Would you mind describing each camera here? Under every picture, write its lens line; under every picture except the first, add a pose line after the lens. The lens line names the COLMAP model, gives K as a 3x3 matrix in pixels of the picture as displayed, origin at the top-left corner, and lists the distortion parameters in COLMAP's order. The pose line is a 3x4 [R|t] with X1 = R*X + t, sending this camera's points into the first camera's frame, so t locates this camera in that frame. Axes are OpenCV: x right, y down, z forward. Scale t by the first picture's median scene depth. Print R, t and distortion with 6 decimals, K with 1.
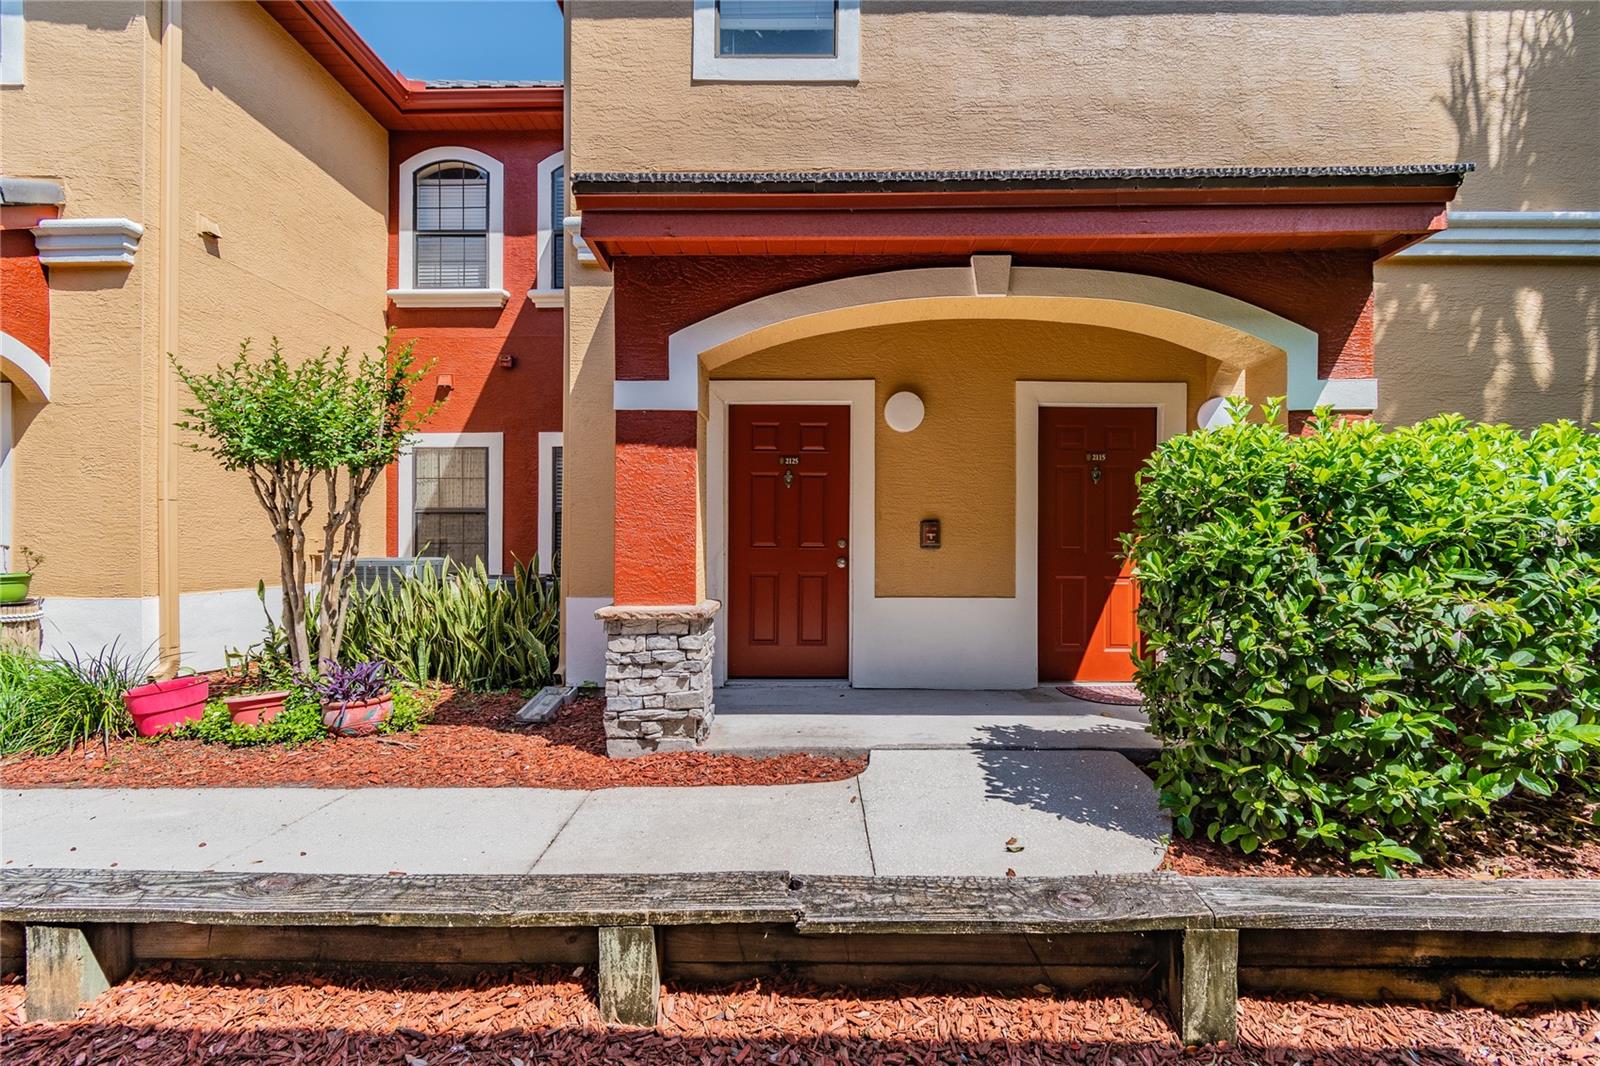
lens RADIAL K [[703.6, 0, 796.0], [0, 703.6, 534.8], [0, 0, 1]] dist [0.002024, -0.001132]
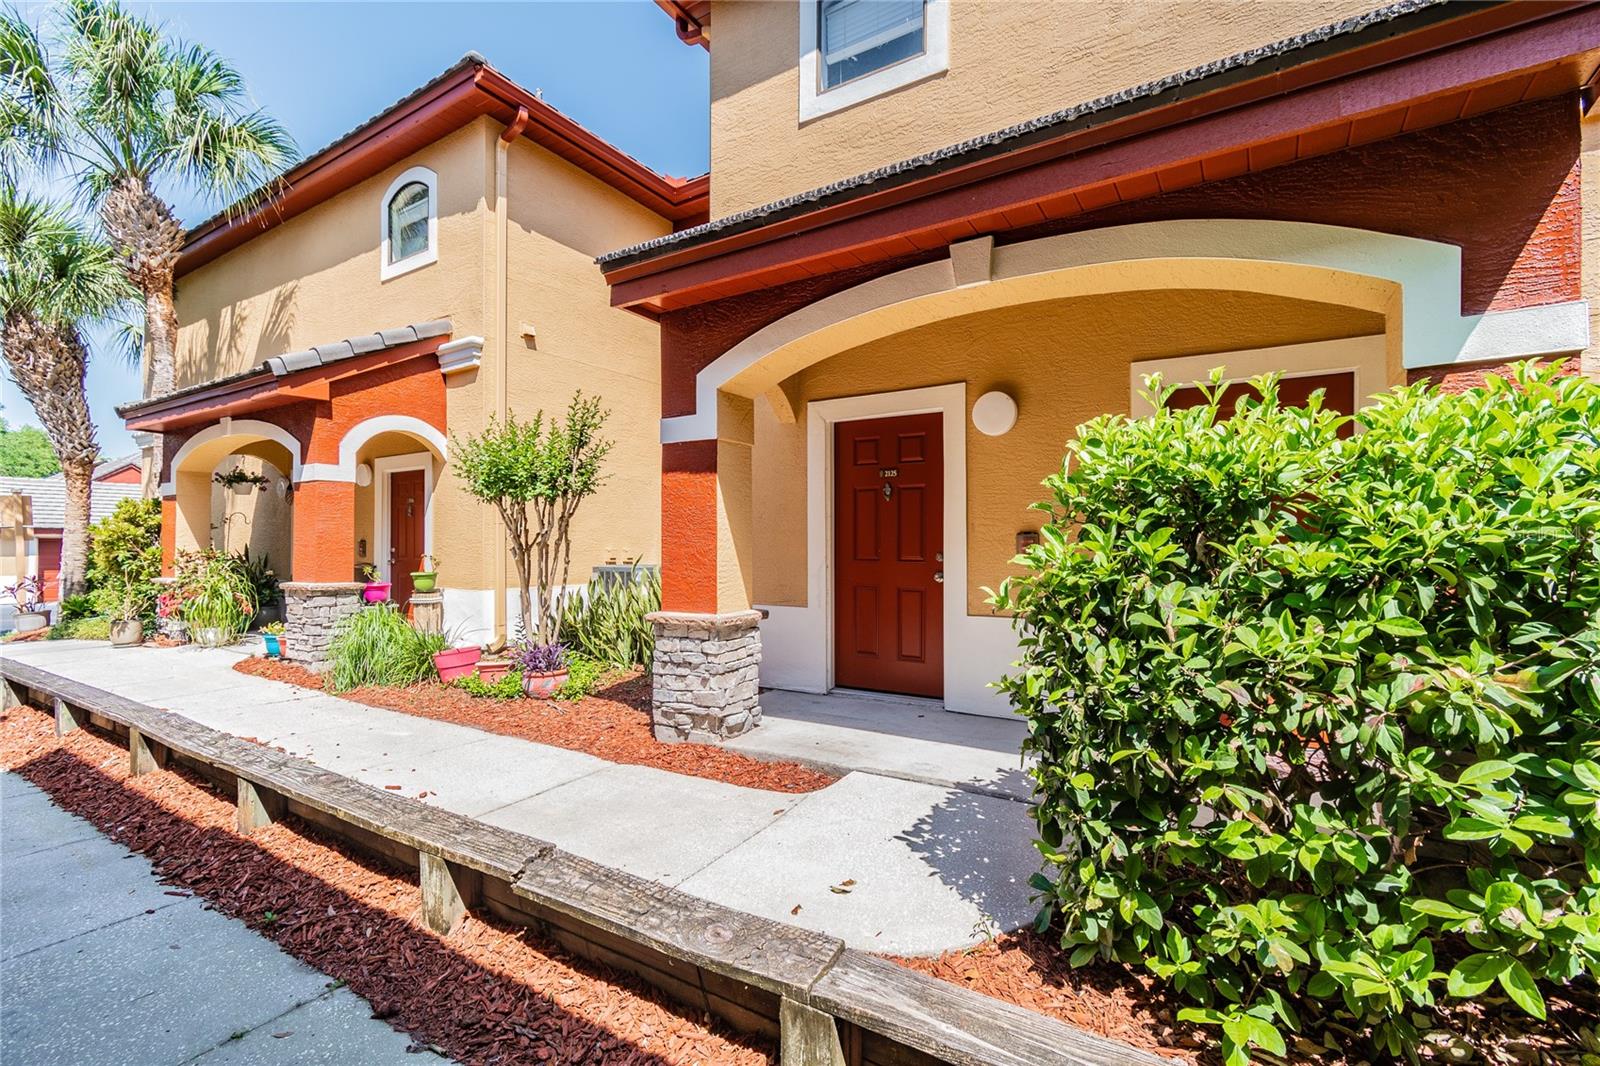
lens RADIAL K [[699.4, 0, 789.5], [0, 699.4, 535.1], [0, 0, 1]] dist [0.000970, -0.000087]
pose [[0.853158, -0.009153, -0.521572, 0.533821], [0.005397, 0.999947, -0.008719, -0.014420], [0.521624, 0.004624, 0.853163, 0.118671]]
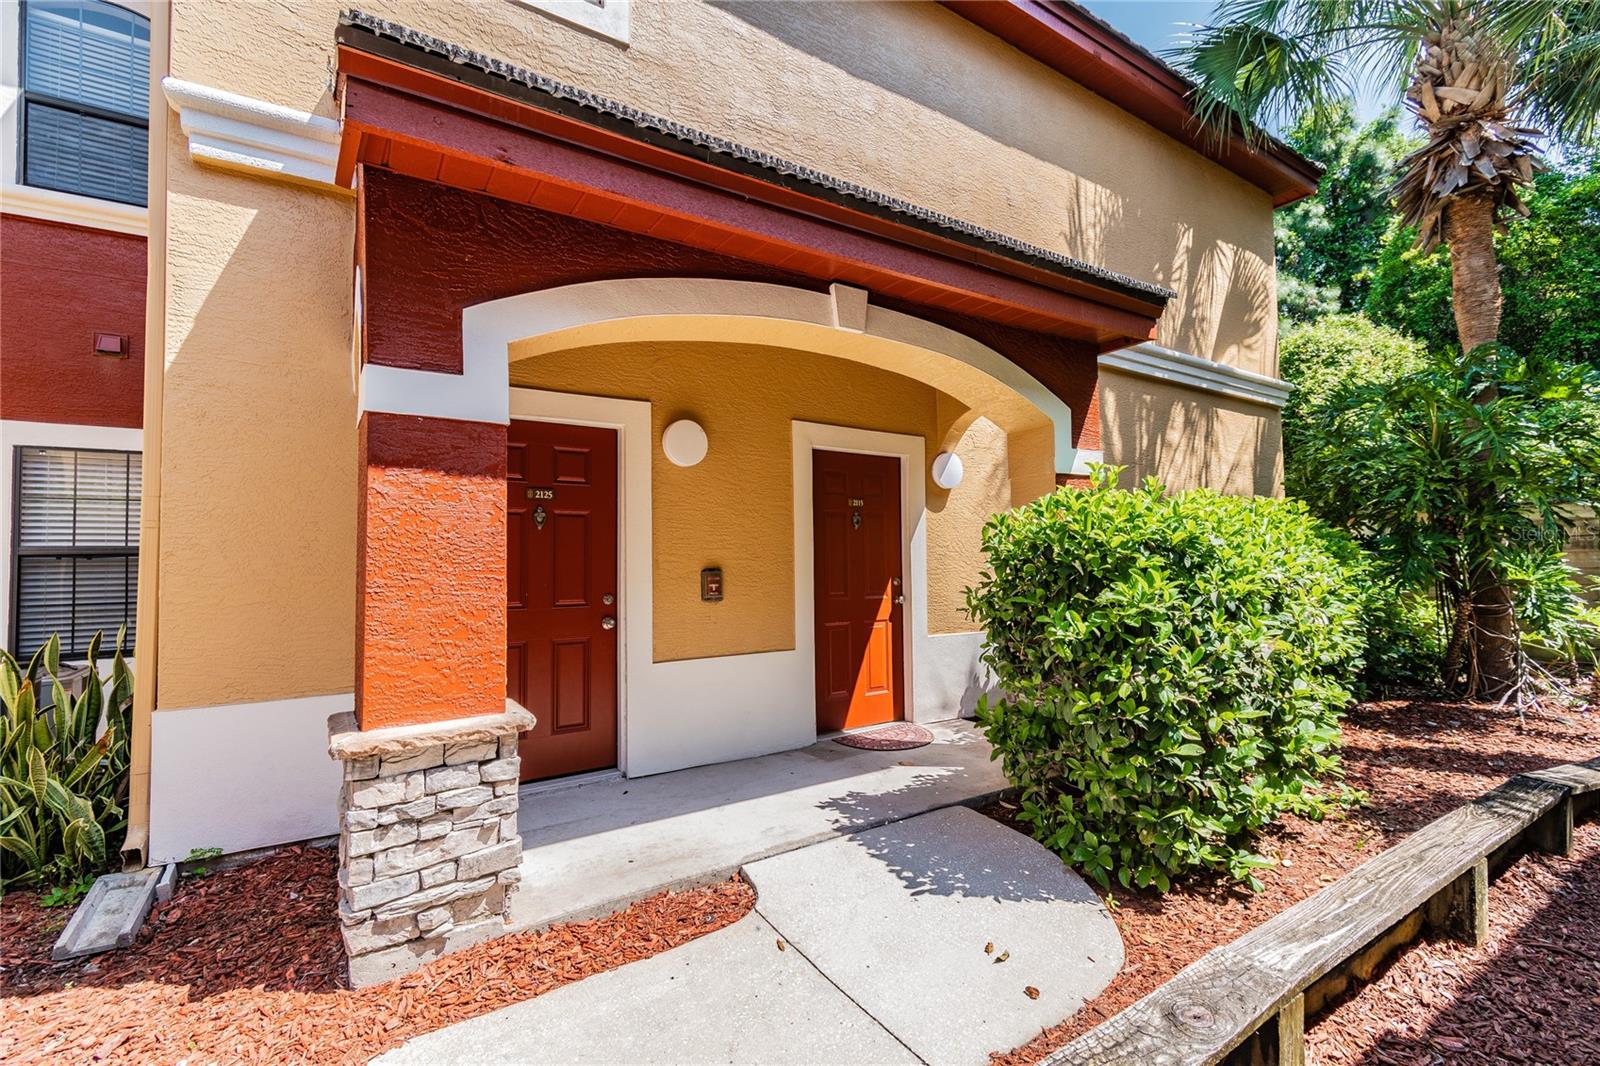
lens RADIAL K [[715.3, 0, 800.9], [0, 715.3, 536.4], [0, 0, 1]] dist [0.003422, -0.000642]
pose [[0.827211, 0.005114, 0.561868, -0.294890], [0.014646, 0.999423, -0.030659, -0.043090], [-0.561700, 0.033590, 0.826659, 0.270697]]
